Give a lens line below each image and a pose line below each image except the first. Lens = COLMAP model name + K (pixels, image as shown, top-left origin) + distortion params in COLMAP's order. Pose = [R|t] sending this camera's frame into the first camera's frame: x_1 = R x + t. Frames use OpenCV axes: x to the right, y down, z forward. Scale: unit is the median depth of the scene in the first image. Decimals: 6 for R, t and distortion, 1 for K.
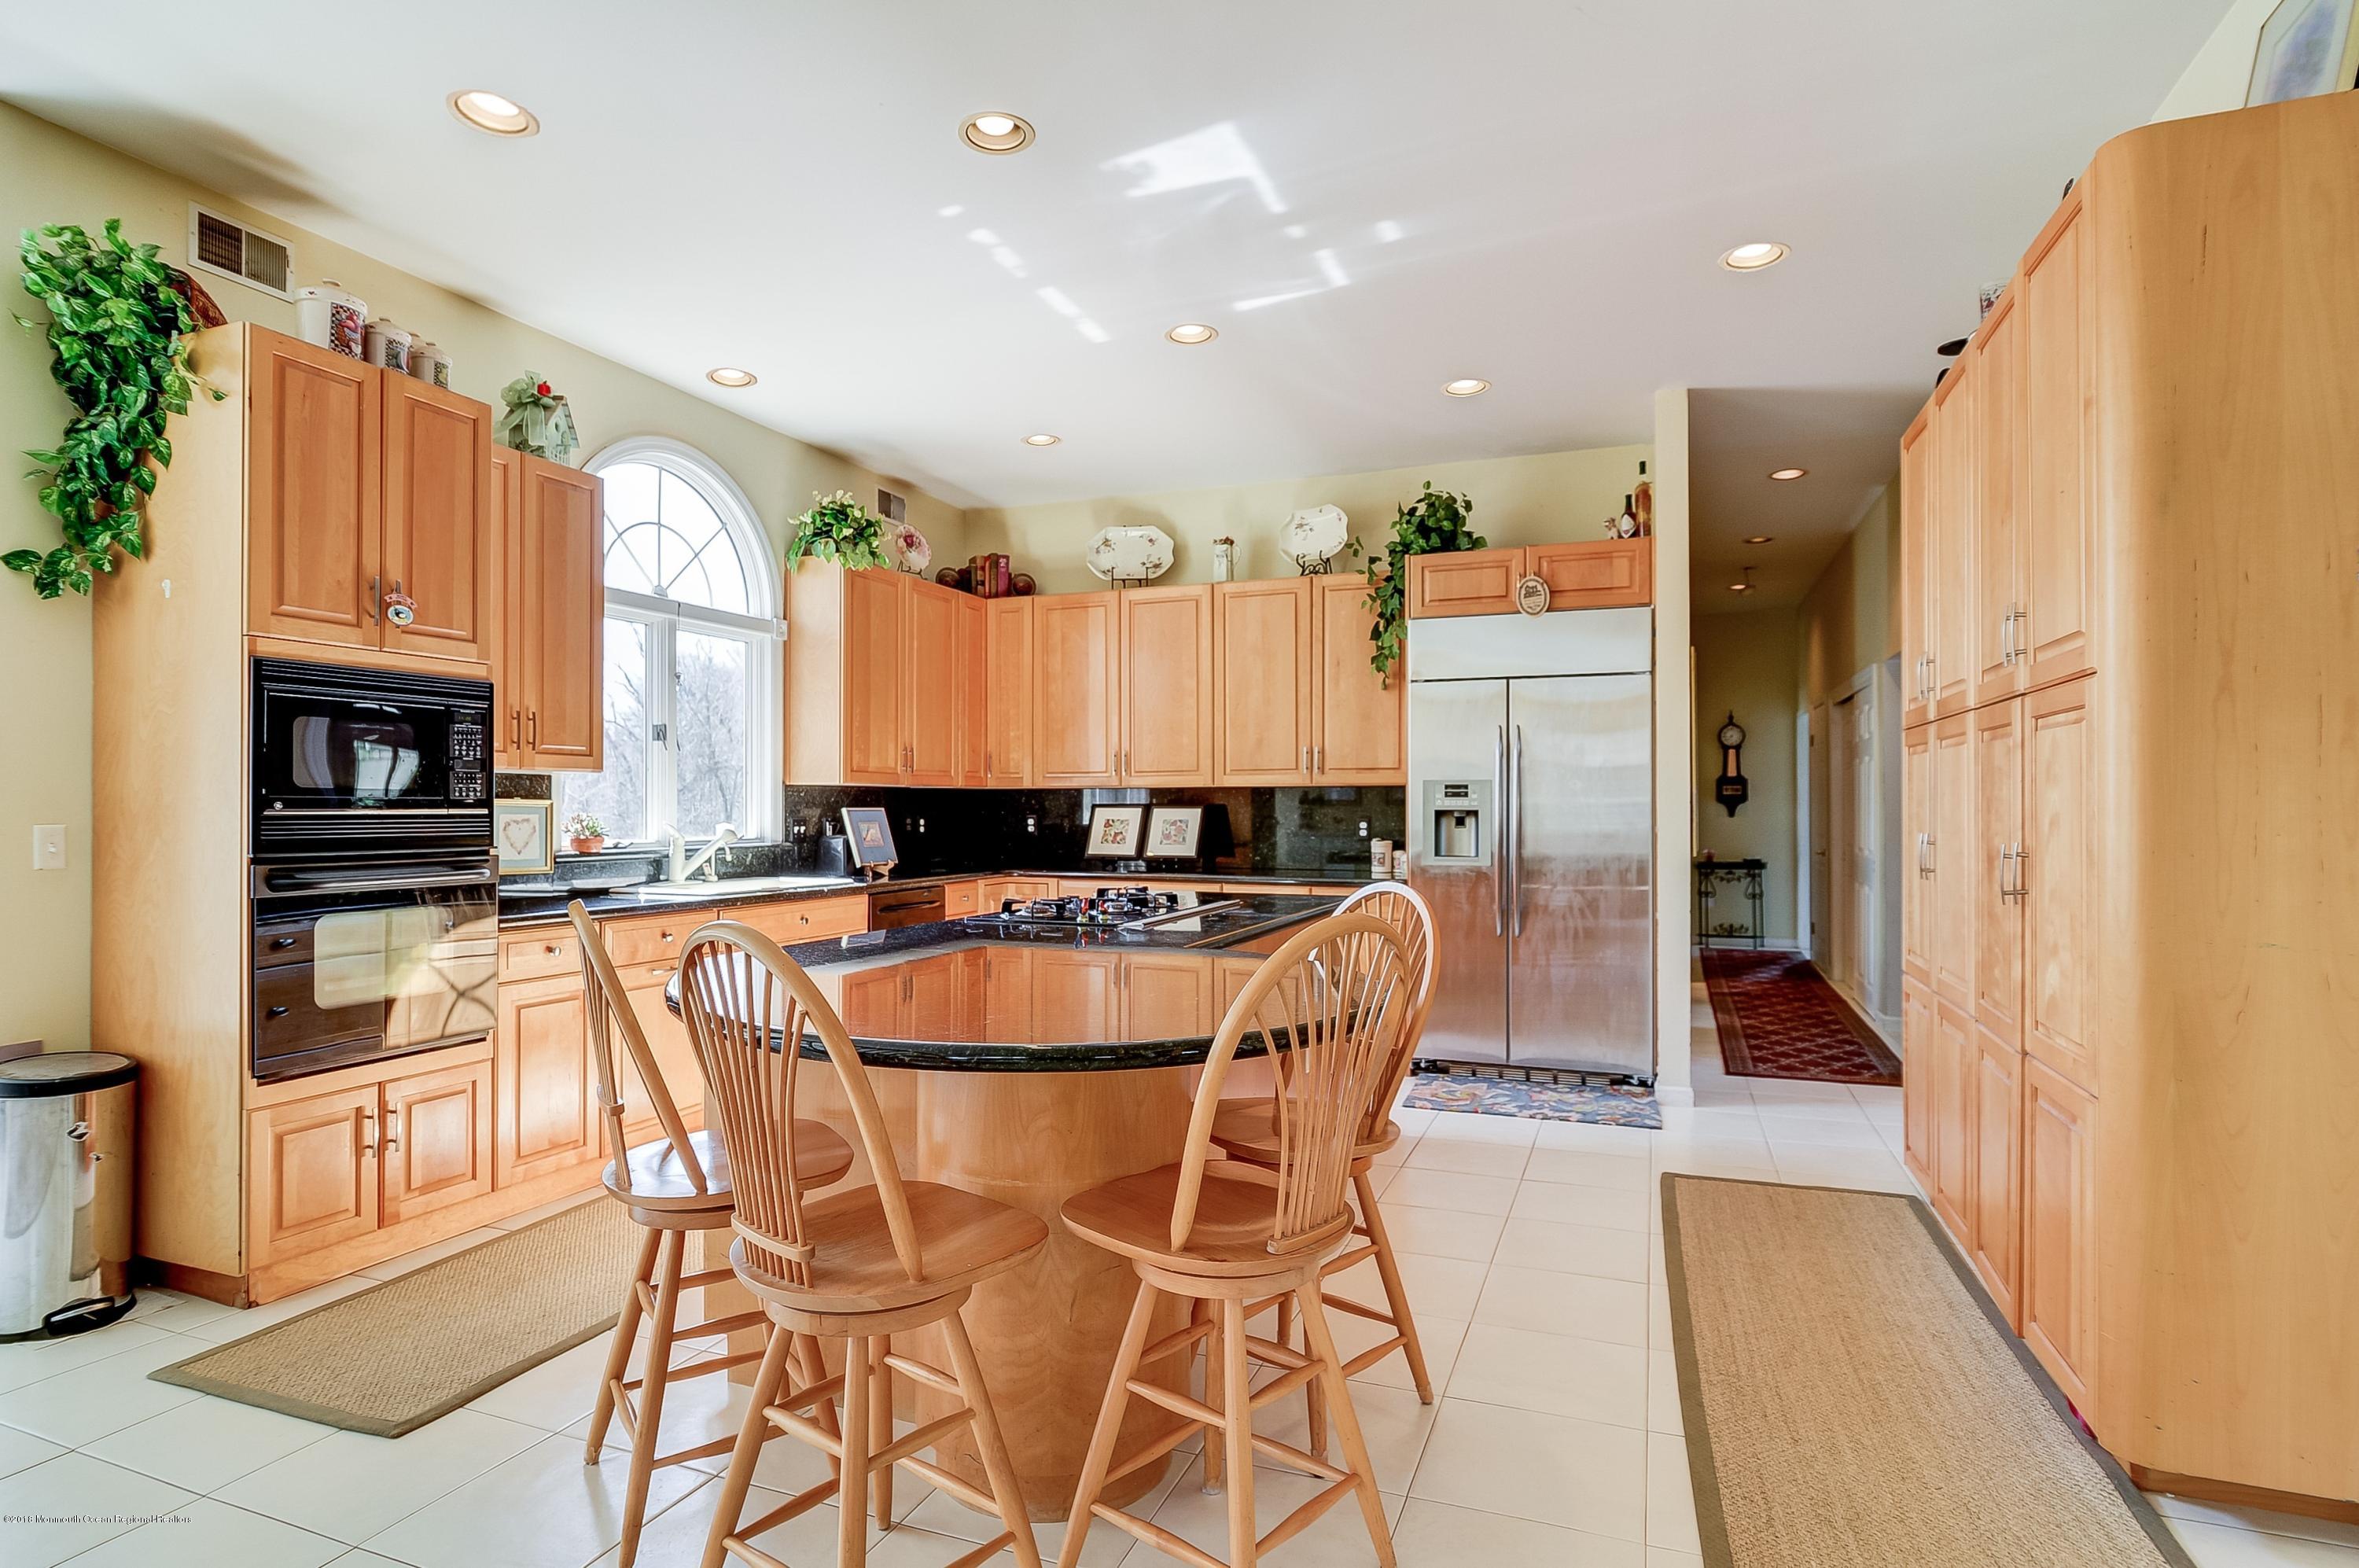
lens RADIAL K [[1216.1, 0, 1176.3], [0, 1216.1, 790.7], [0, 0, 1]] dist [-0.005575, -0.000689]
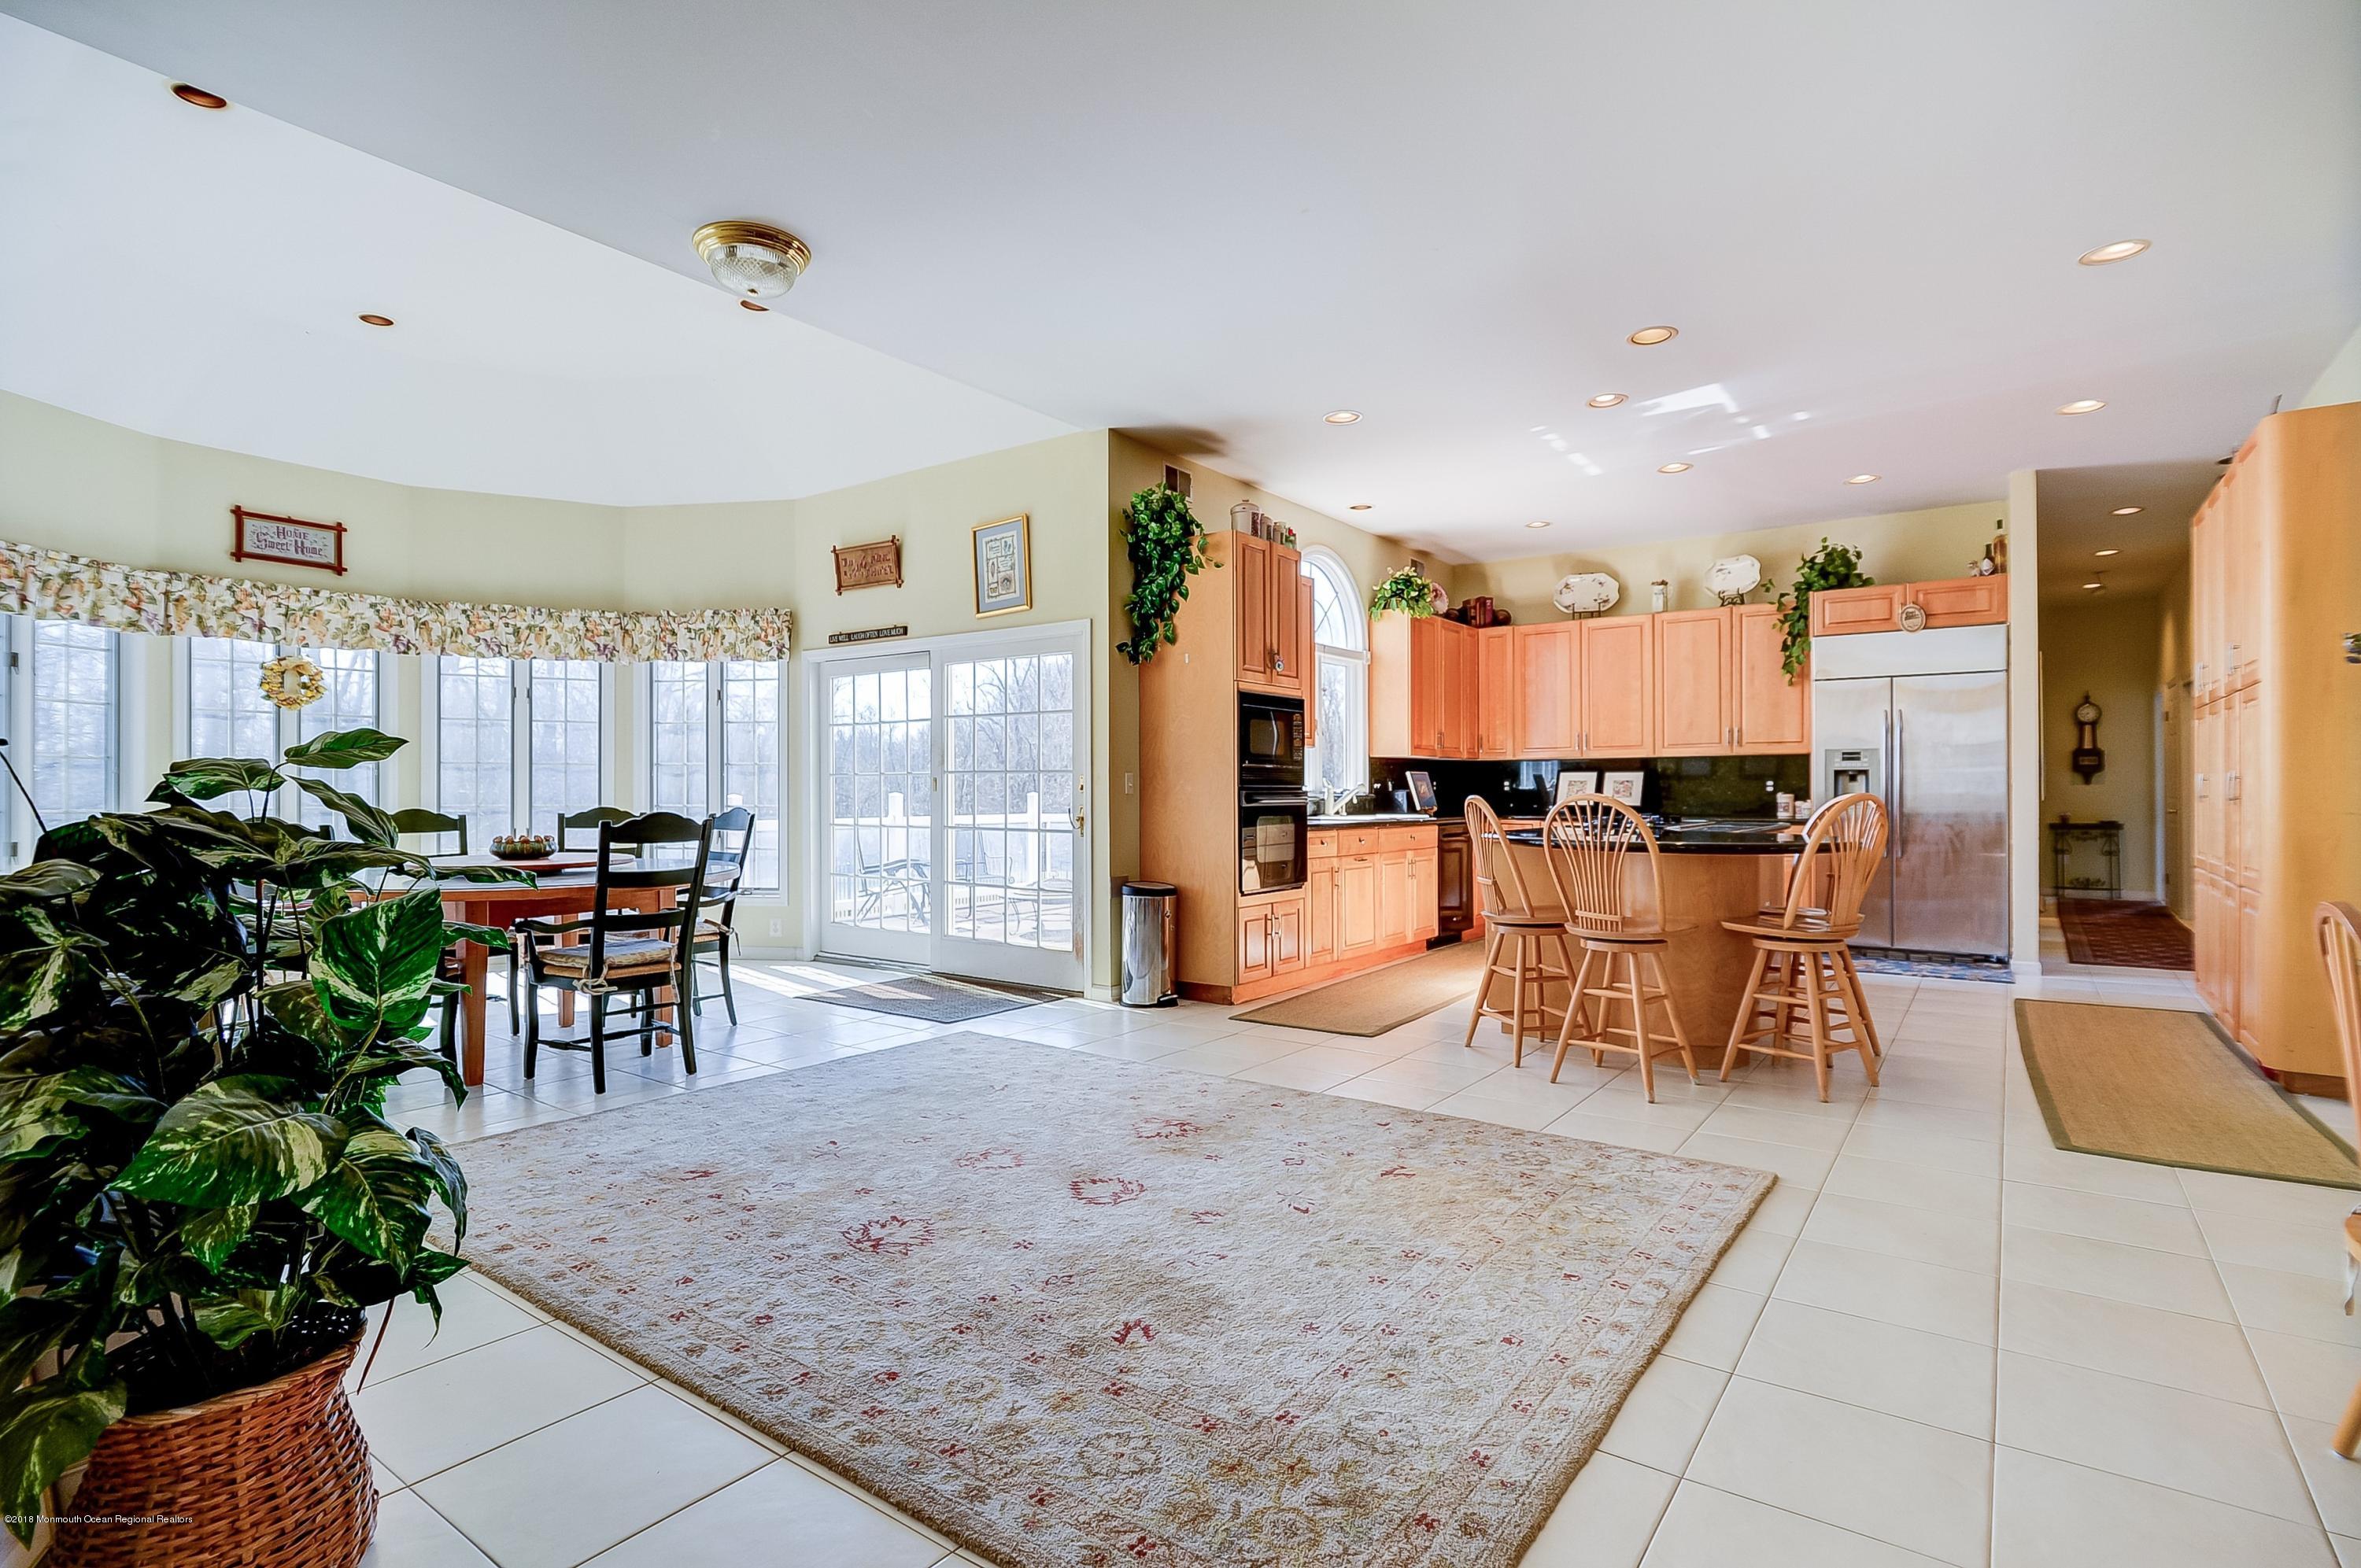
lens RADIAL K [[1149.5, 0, 1180.9], [0, 1149.5, 784.8], [0, 0, 1]] dist [-0.004366, -0.000292]
pose [[0.968577, -0.003857, -0.248685, -0.189890], [0.005608, 0.999964, 0.006335, 0.019898], [0.248652, -0.007531, 0.968564, -0.485309]]
